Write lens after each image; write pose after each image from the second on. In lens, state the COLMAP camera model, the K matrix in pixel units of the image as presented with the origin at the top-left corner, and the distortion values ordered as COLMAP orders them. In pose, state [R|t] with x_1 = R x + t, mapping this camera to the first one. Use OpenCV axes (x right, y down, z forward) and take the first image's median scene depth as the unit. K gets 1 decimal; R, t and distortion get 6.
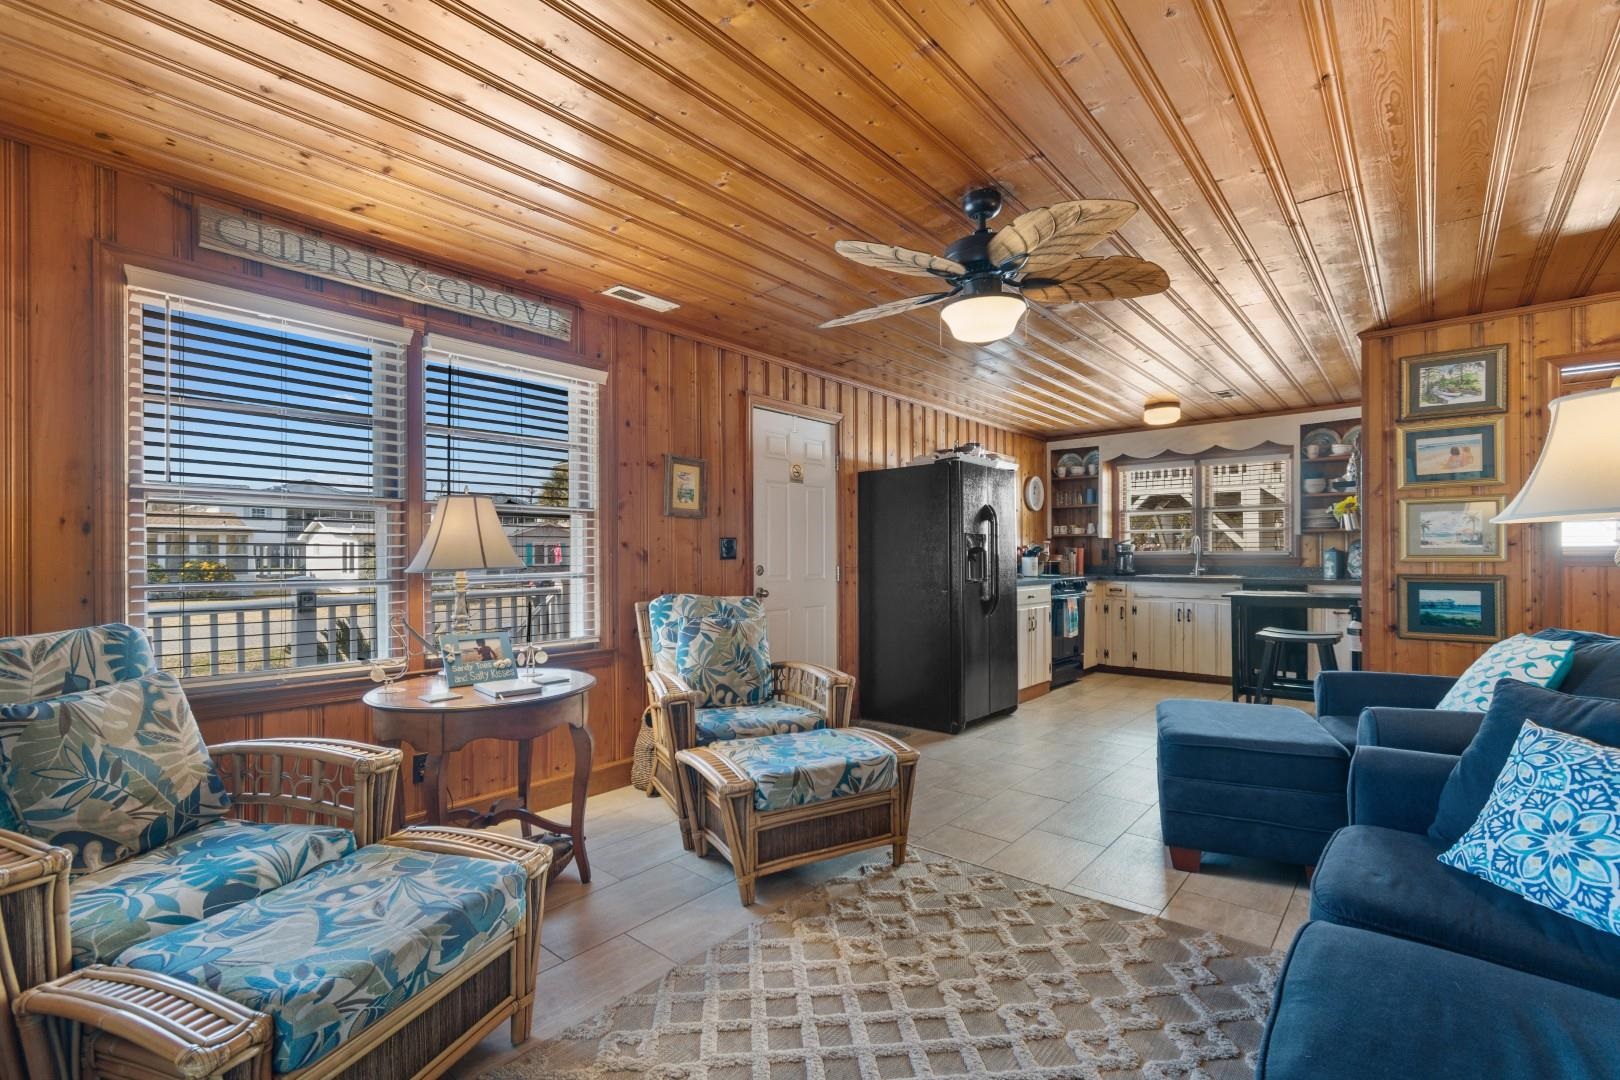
lens RADIAL K [[722.7, 0, 802.6], [0, 722.7, 552.7], [0, 0, 1]] dist [0.002010, 0.000713]
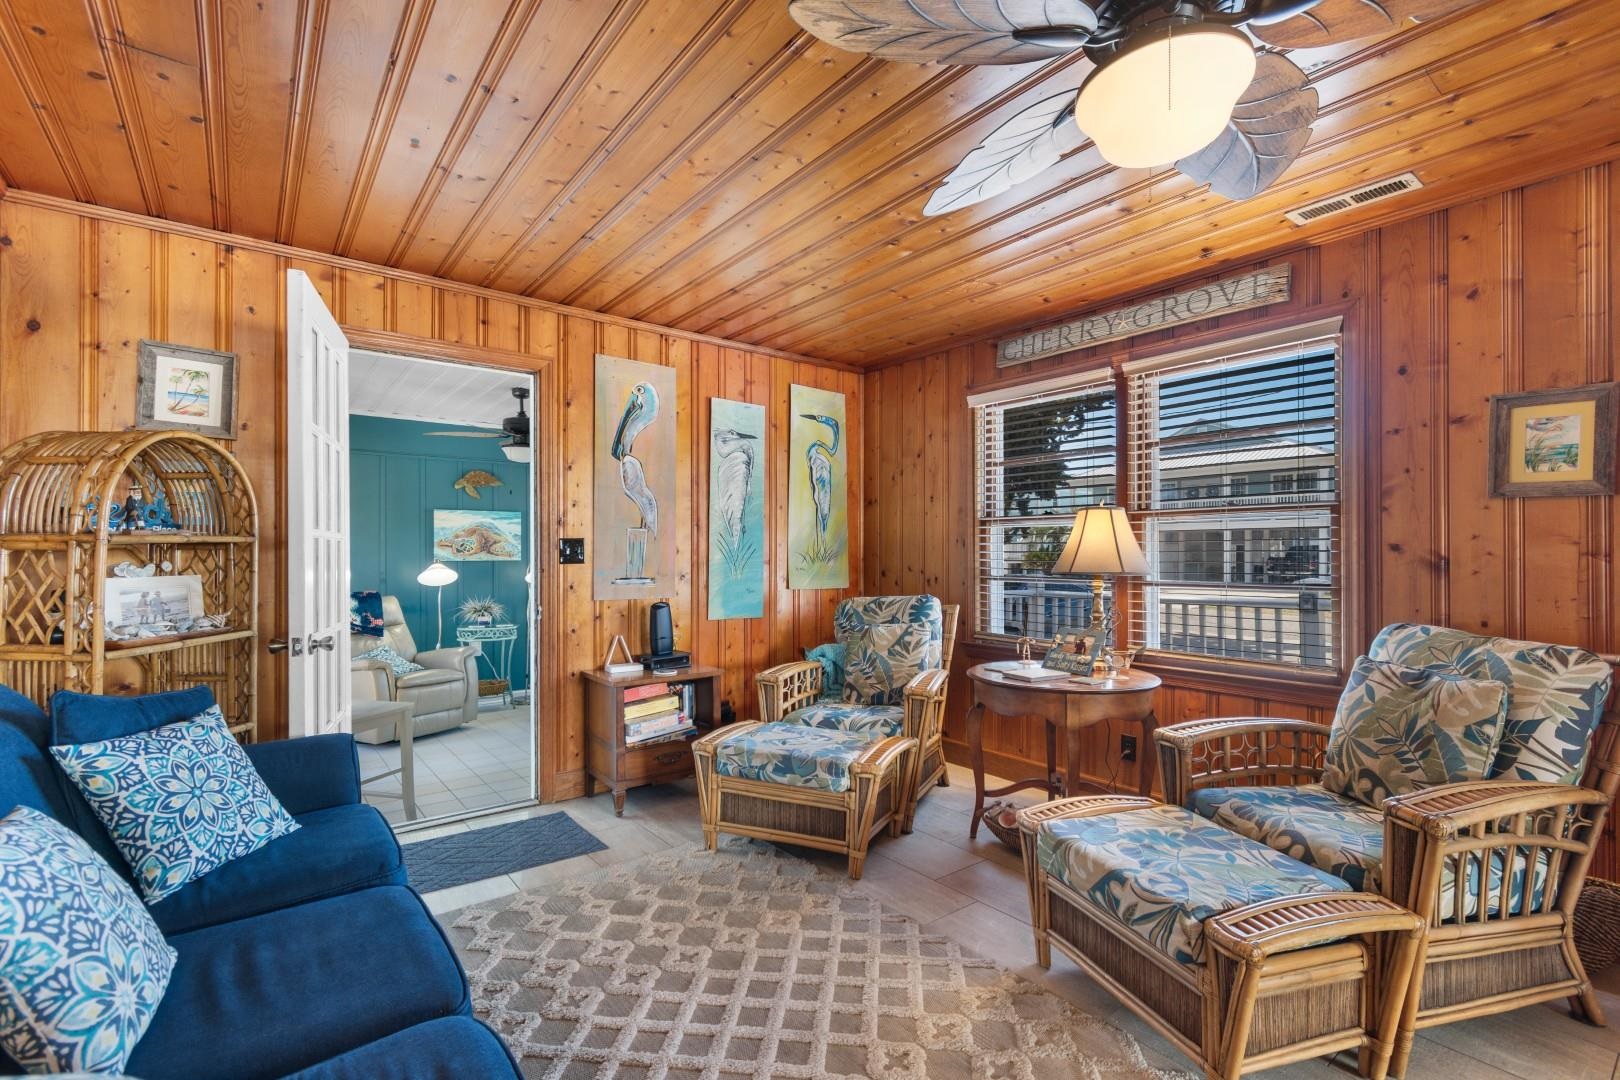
lens RADIAL K [[722.7, 0, 805.9], [0, 722.7, 557.5], [0, 0, 1]] dist [0.002010, 0.000713]
pose [[-0.197924, 0.005670, -0.980201, 0.326883], [0.003831, 0.999980, 0.005010, -0.004389], [0.980210, -0.002763, -0.197942, 0.350232]]
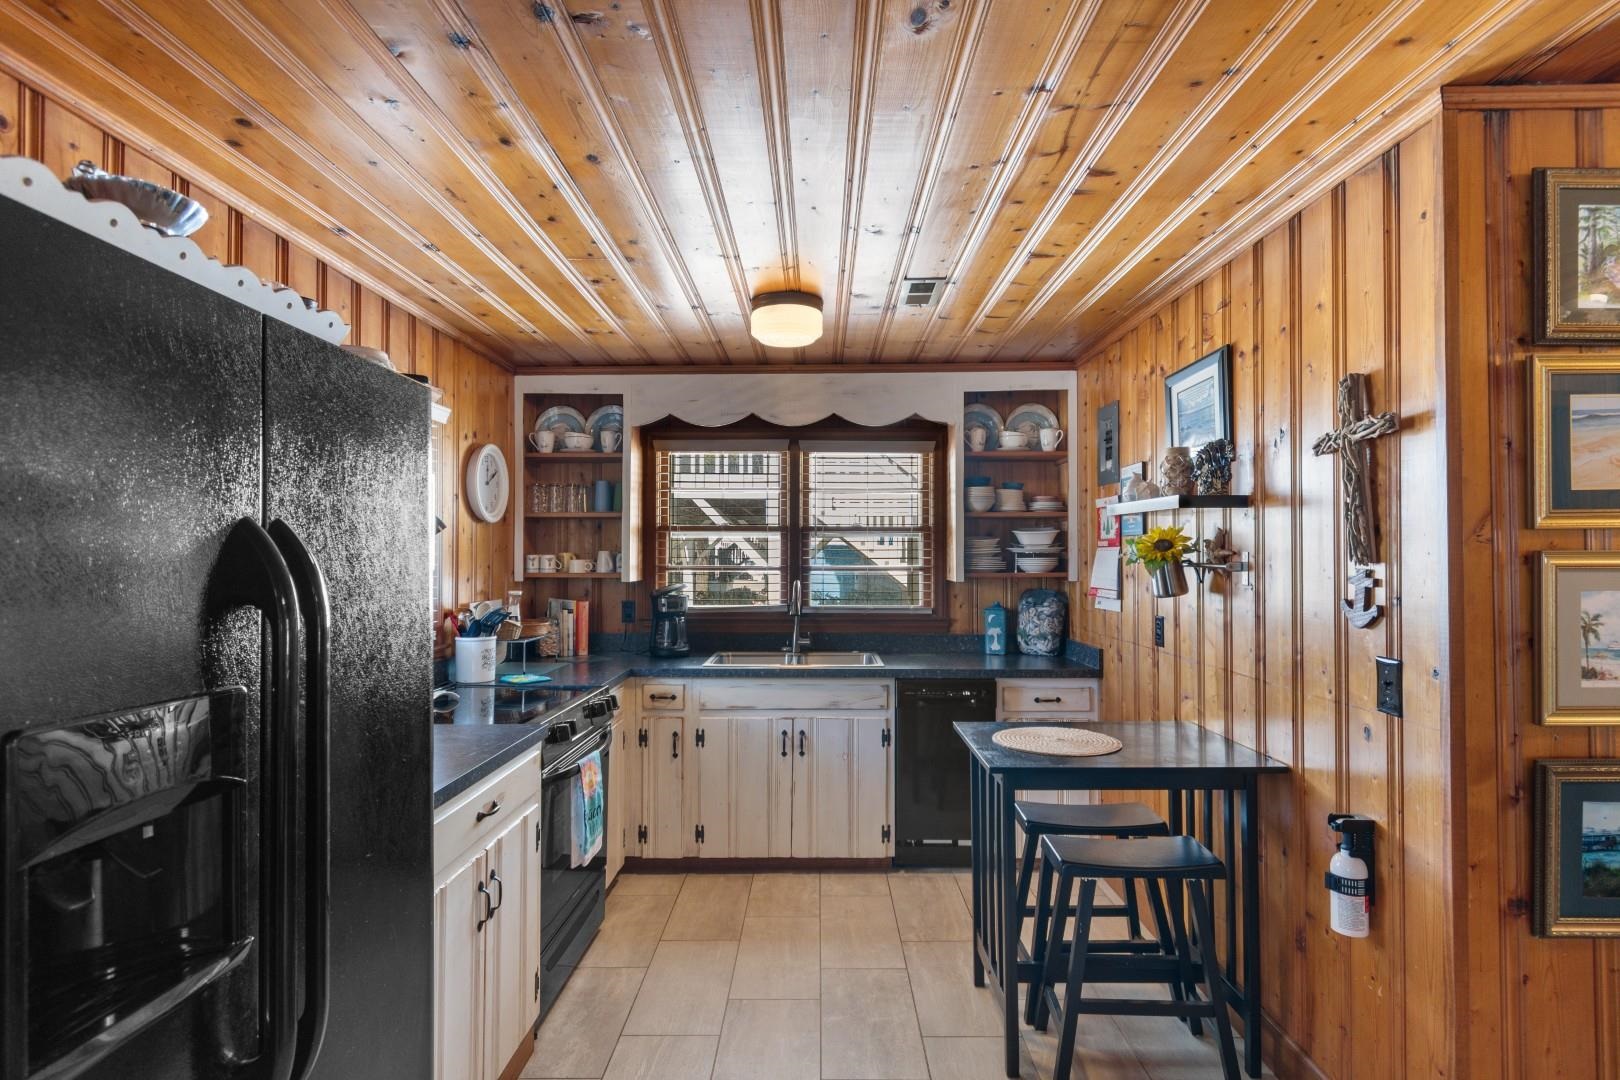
lens RADIAL K [[812.4, 0, 810.7], [0, 812.4, 544.3], [0, 0, 1]] dist [0.000146, -0.000879]
pose [[0.761351, 0.012098, 0.648227, 0.182247], [-0.003593, 0.999889, -0.014442, -0.046318], [-0.648330, 0.008667, 0.761310, 0.601603]]
